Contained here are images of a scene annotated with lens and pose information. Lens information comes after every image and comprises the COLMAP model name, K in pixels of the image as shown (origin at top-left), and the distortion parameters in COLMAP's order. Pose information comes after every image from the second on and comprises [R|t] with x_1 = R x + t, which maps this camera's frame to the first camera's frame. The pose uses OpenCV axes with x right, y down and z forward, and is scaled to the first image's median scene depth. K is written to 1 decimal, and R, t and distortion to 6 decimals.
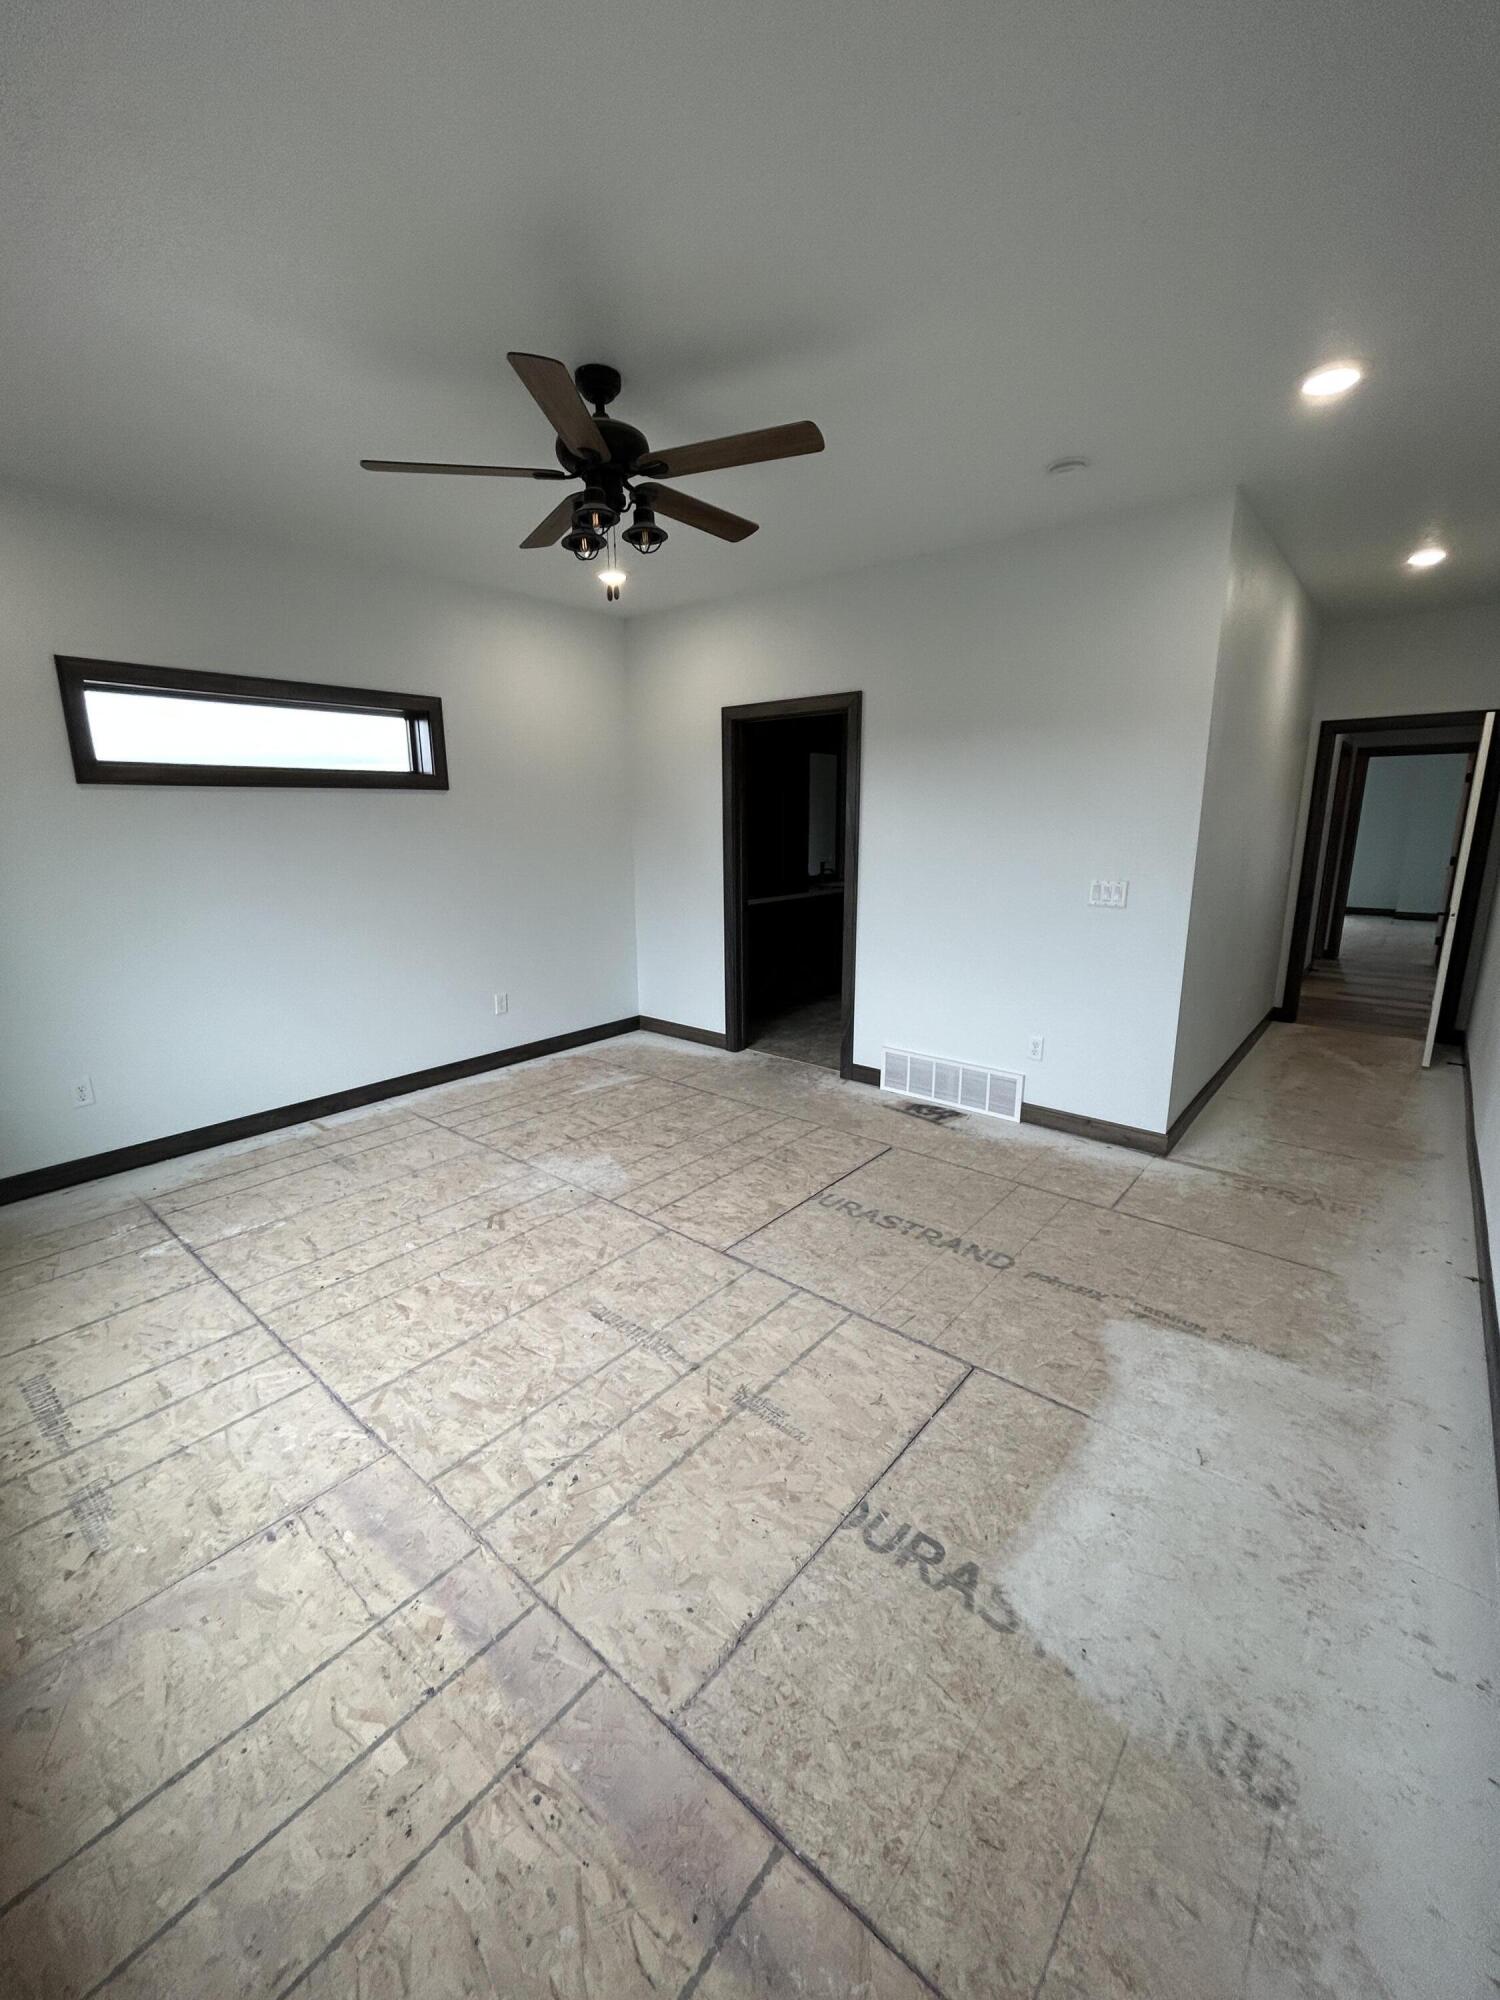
lens RADIAL K [[811.4, 0, 750.6], [0, 811.4, 1000.4], [0, 0, 1]] dist [-0.003990, 0.001510]
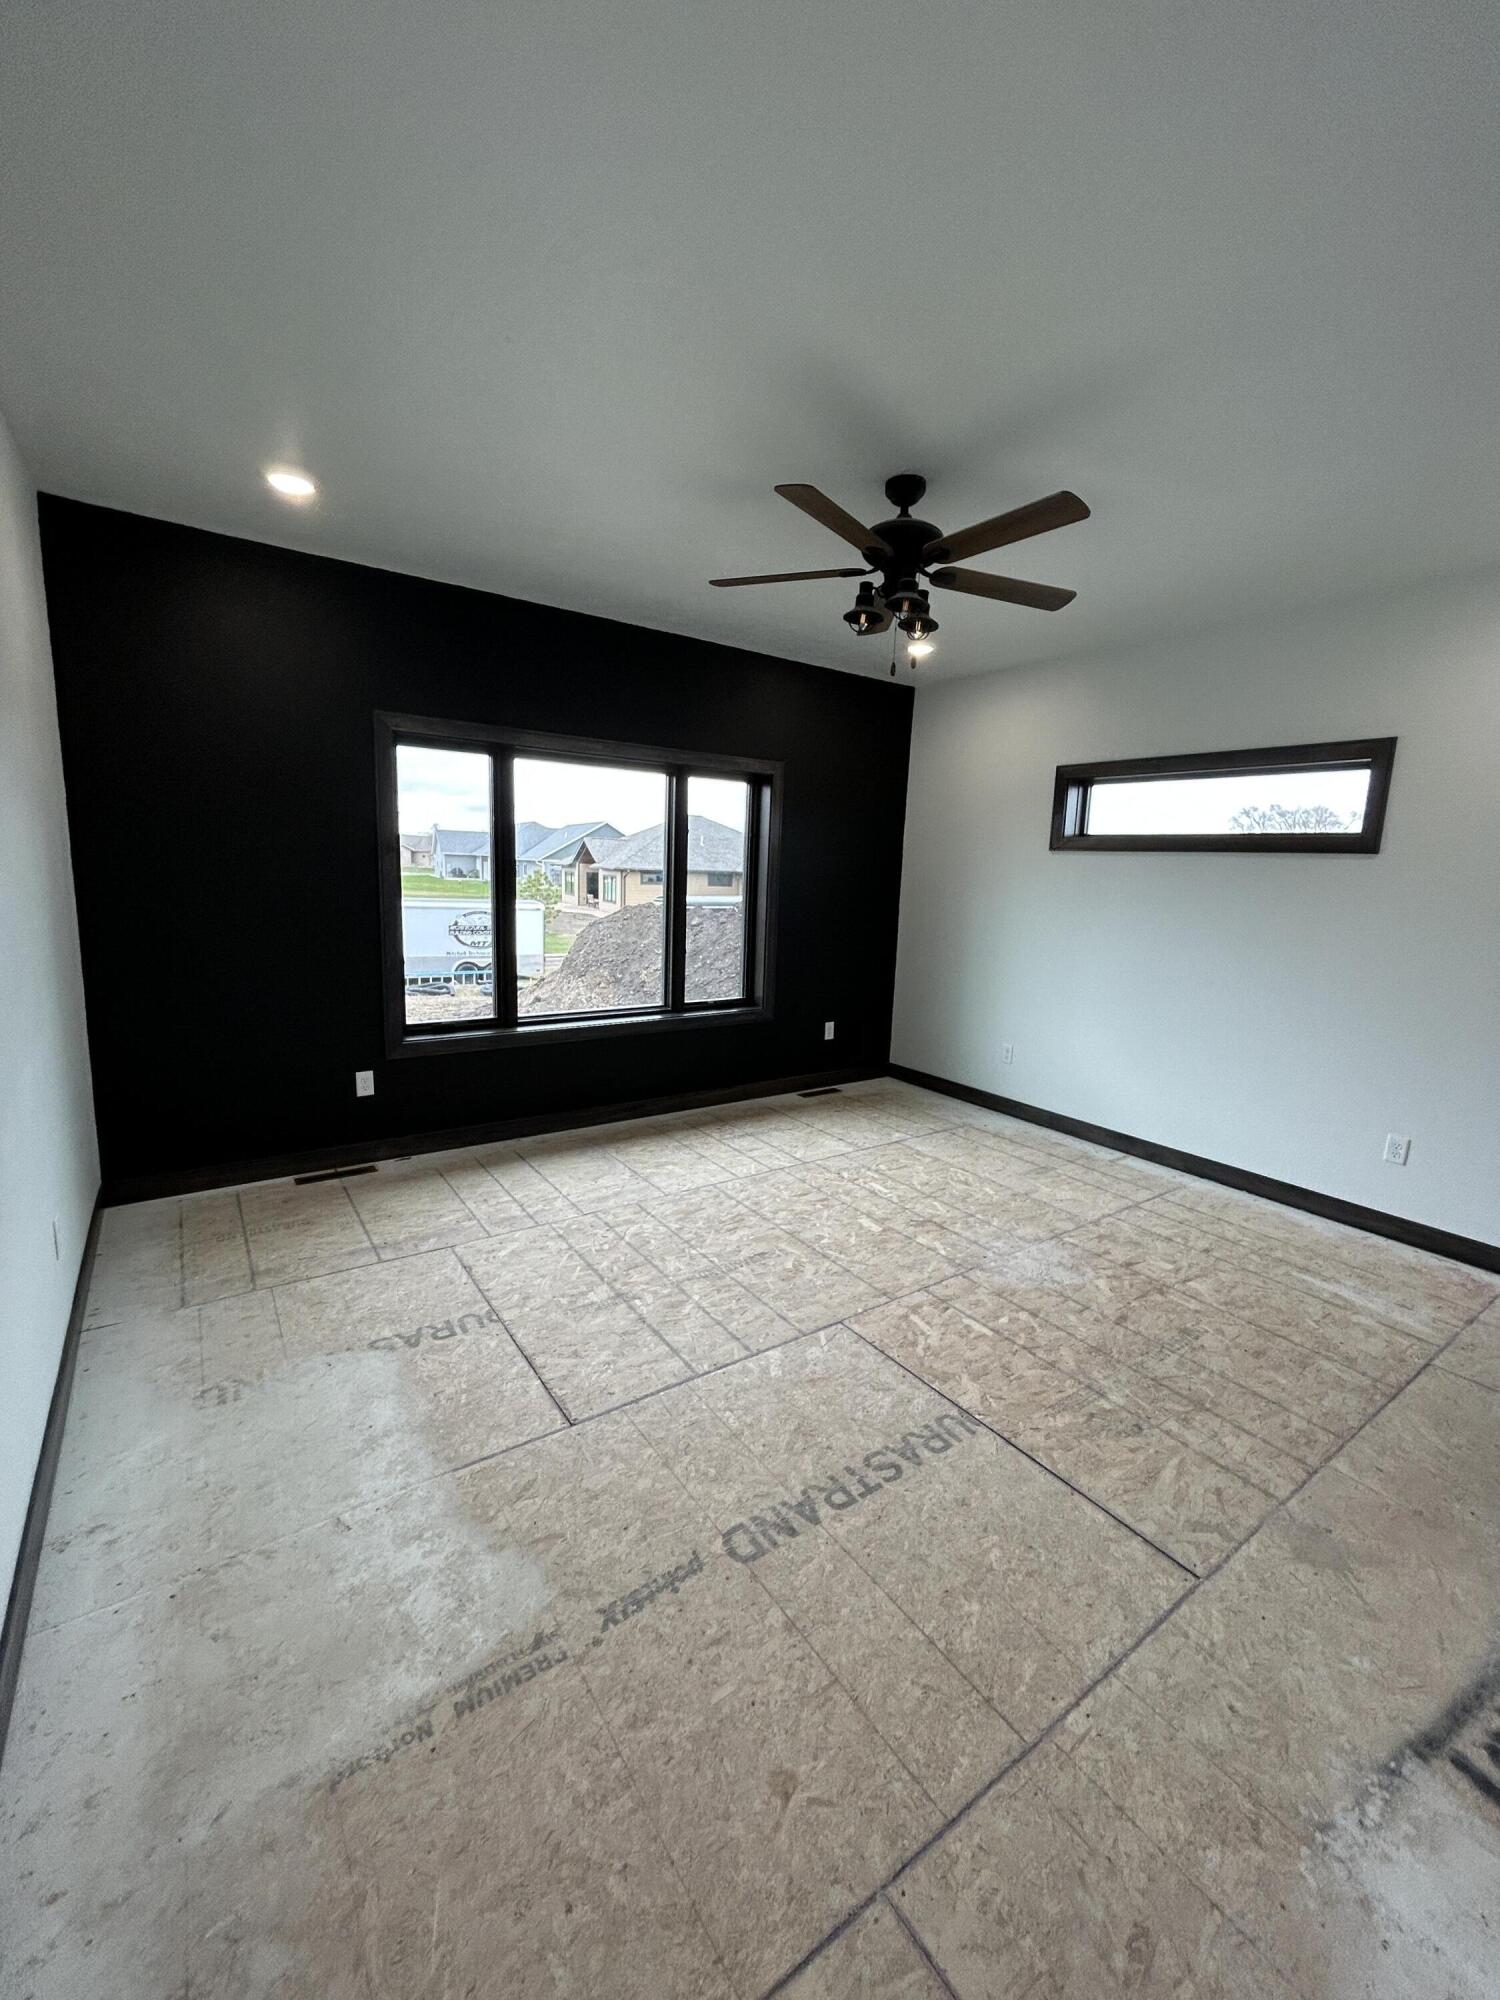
lens RADIAL K [[811.4, 0, 751.1], [0, 811.4, 993.7], [0, 0, 1]] dist [-0.003990, 0.001510]
pose [[-0.260427, 0.149164, -0.953901, 0.758202], [-0.252505, 0.943084, 0.216410, -0.207563], [0.931890, 0.297224, -0.207940, 0.891591]]
